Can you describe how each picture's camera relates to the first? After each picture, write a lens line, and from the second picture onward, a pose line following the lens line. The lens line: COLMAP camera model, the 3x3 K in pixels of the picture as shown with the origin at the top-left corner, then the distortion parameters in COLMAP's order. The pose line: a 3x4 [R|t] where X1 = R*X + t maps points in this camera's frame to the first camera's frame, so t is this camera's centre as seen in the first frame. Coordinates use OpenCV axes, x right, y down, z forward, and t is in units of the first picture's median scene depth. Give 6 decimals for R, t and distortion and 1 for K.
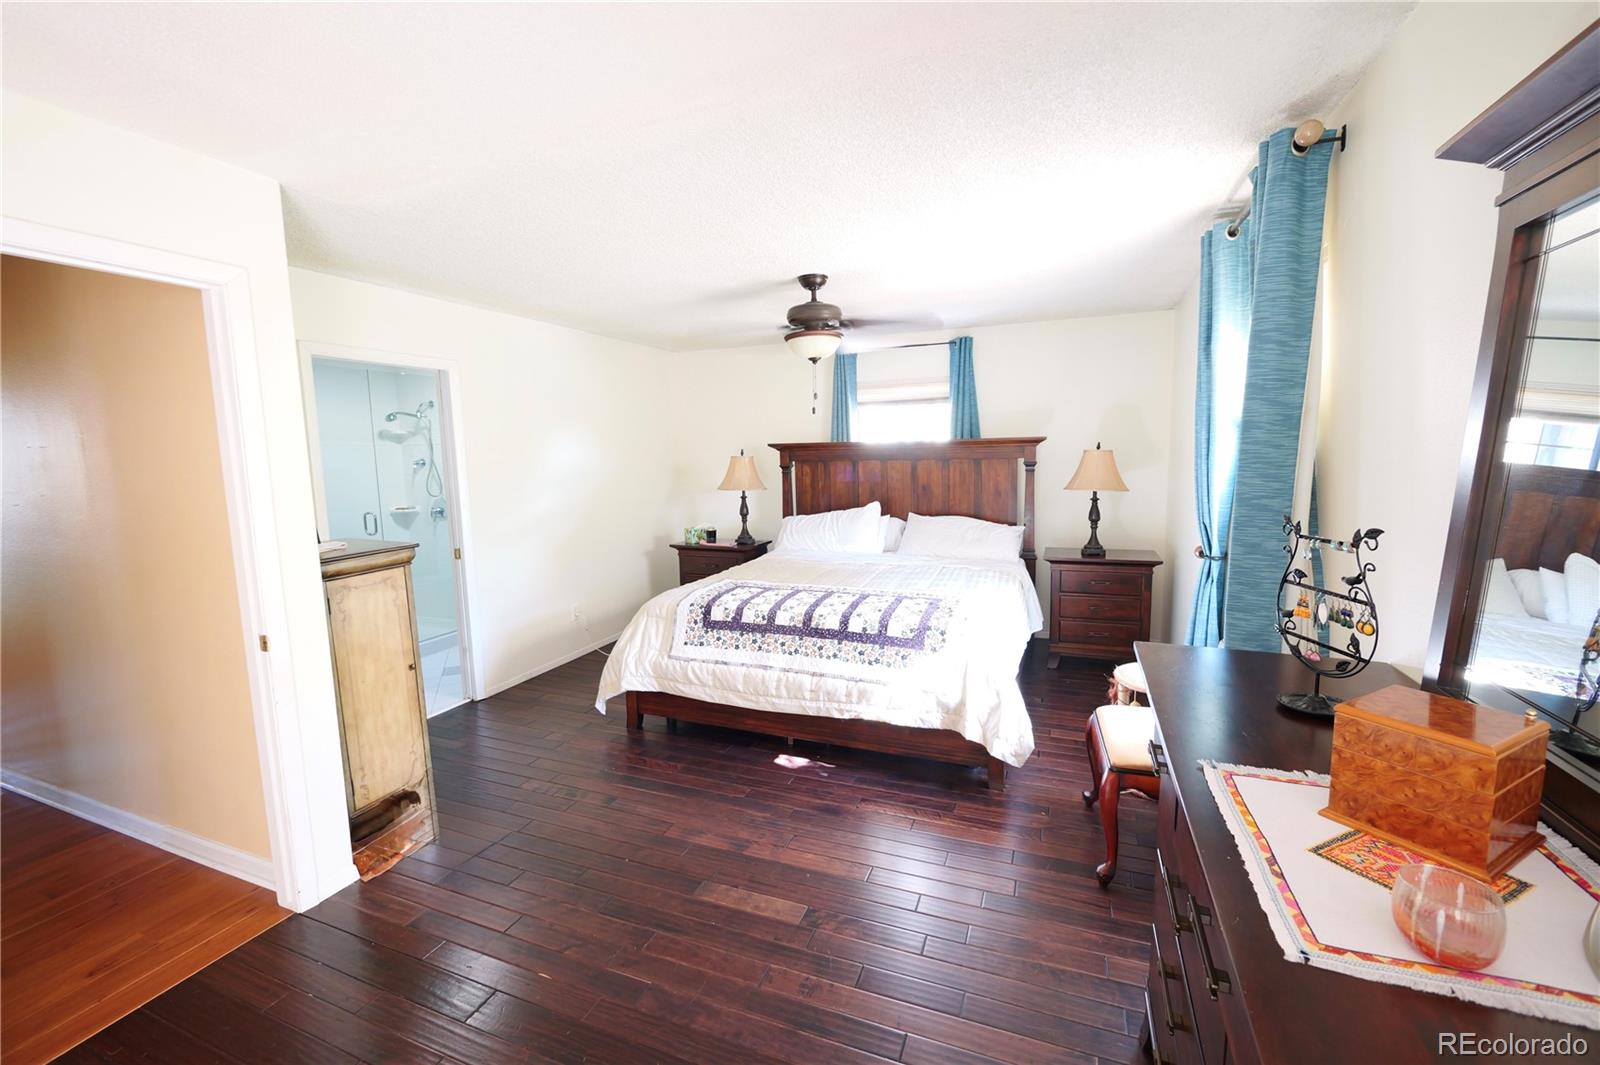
lens RADIAL K [[666.8, 0, 796.3], [0, 666.8, 534.6], [0, 0, 1]] dist [-0.001099, 0.000115]
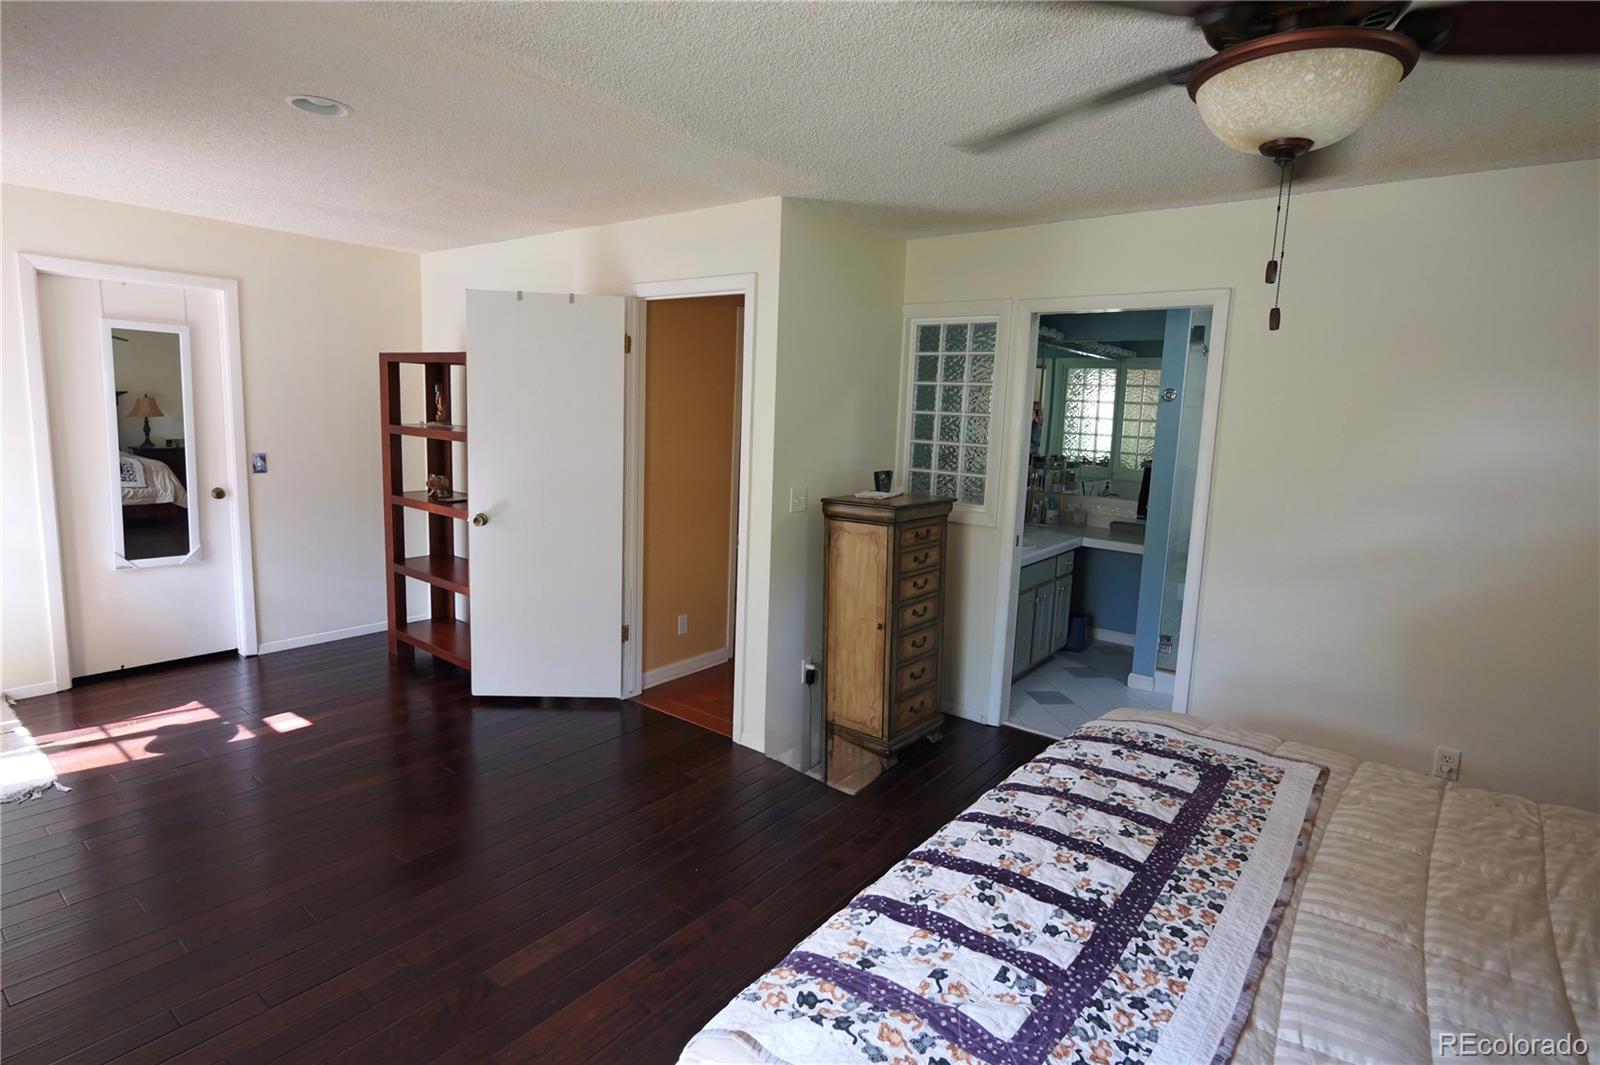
lens RADIAL K [[801.8, 0, 792.1], [0, 801.8, 521.0], [0, 0, 1]] dist [-0.003115, -0.000677]
pose [[-0.278546, 0.147157, -0.949082, 0.475915], [-0.152009, 0.968981, 0.194856, -0.139150], [0.948317, 0.198545, -0.247537, 0.939384]]
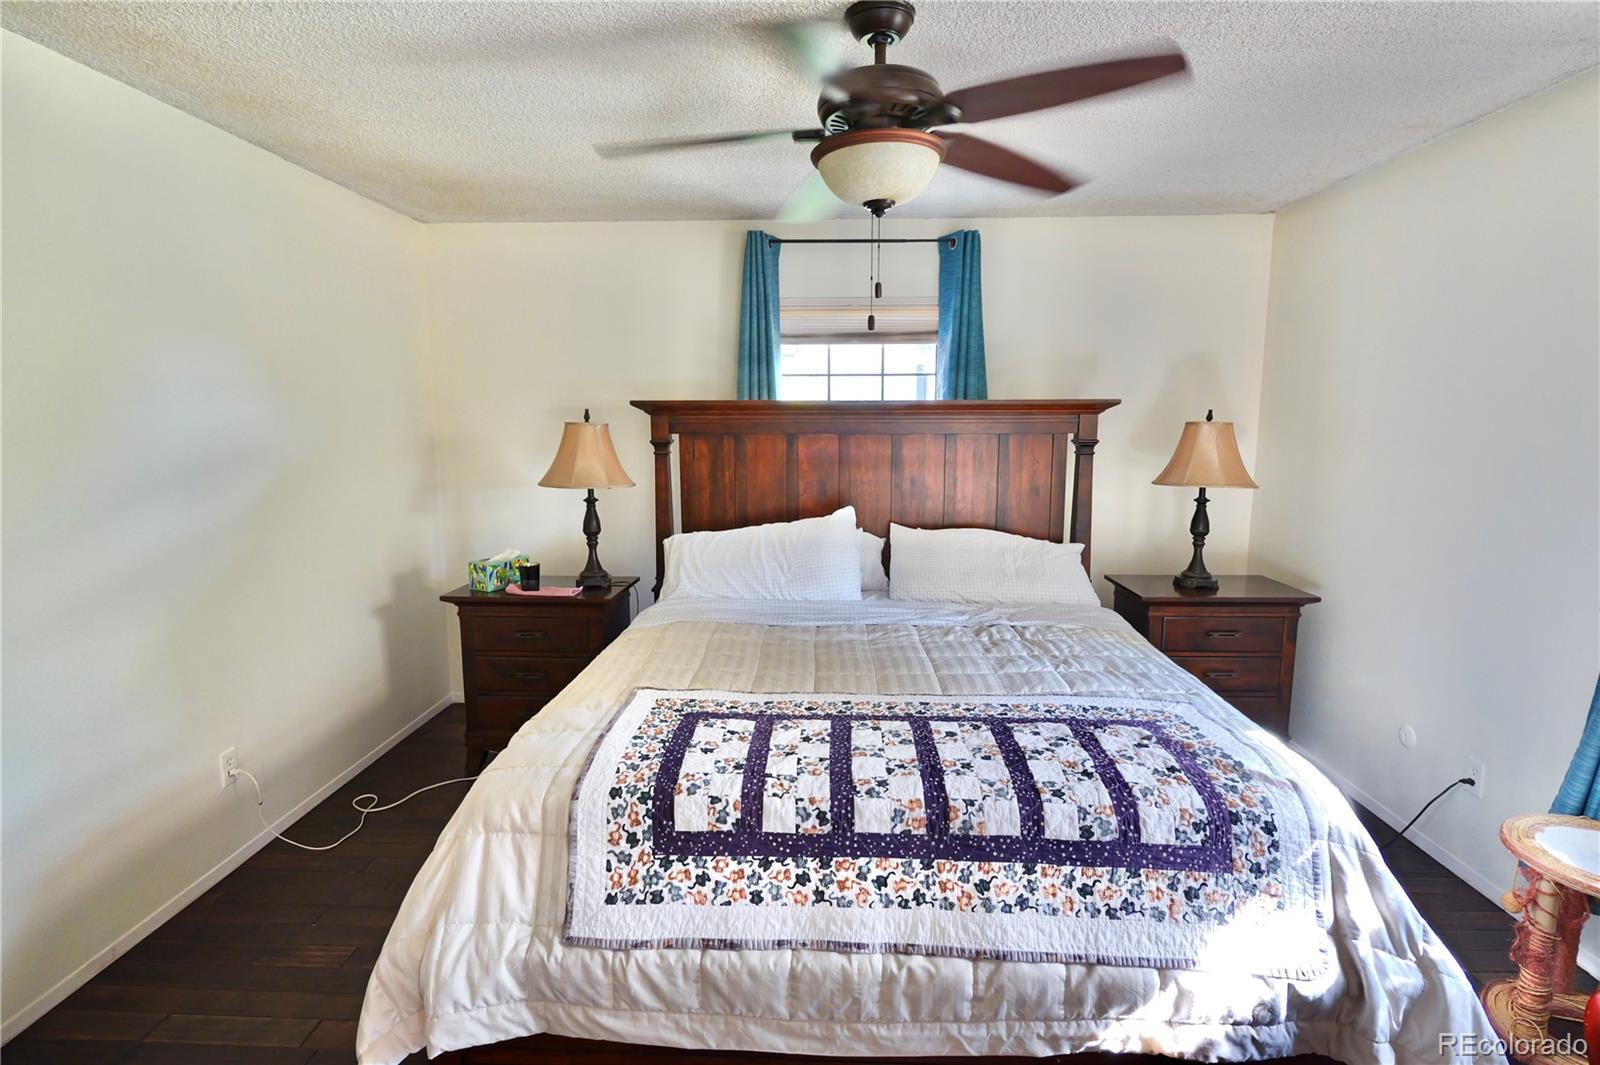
lens RADIAL K [[803.0, 0, 799.4], [0, 803.0, 537.8], [0, 0, 1]] dist [0.001480, 0.000542]
pose [[0.939107, -0.029797, 0.342330, -0.219503], [0.023432, 0.999467, 0.022714, -0.056617], [-0.342825, -0.013310, 0.939305, 0.531631]]
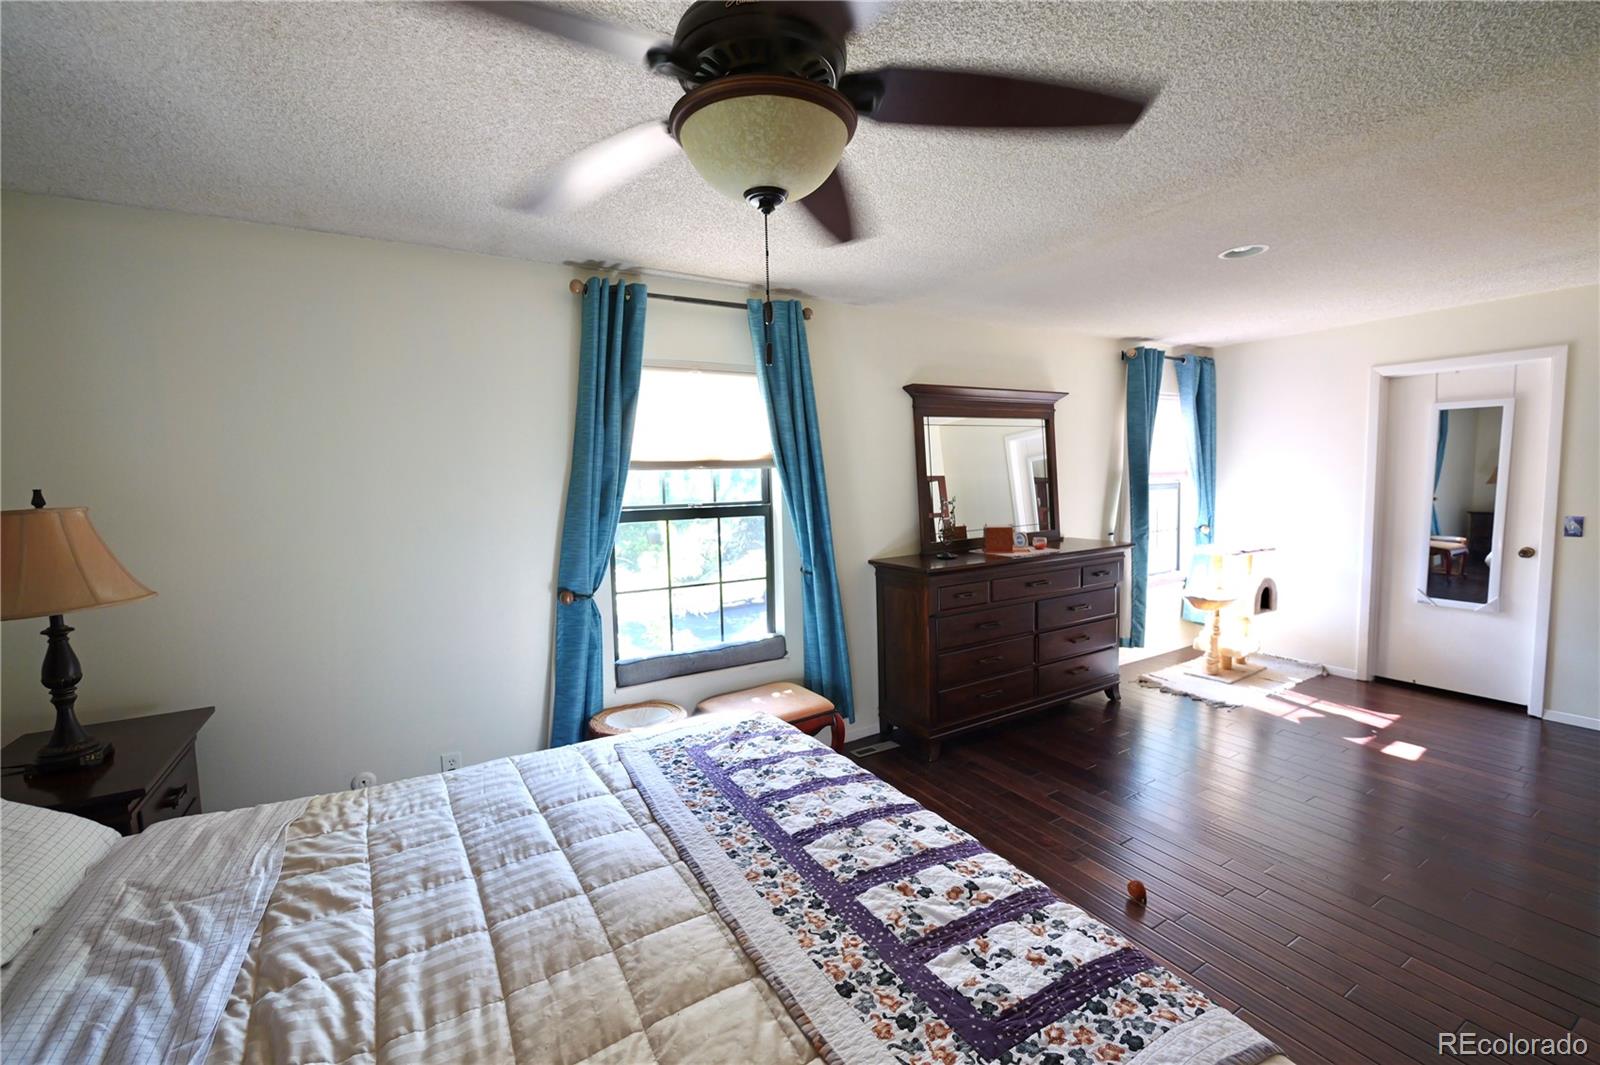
lens RADIAL K [[666.8, 0, 802.0], [0, 666.8, 534.0], [0, 0, 1]] dist [-0.001099, 0.000115]
pose [[-0.794948, -0.011727, 0.606565, -0.192023], [0.119196, 0.977307, 0.175111, -0.162559], [-0.594853, 0.211504, -0.775510, 1.316765]]
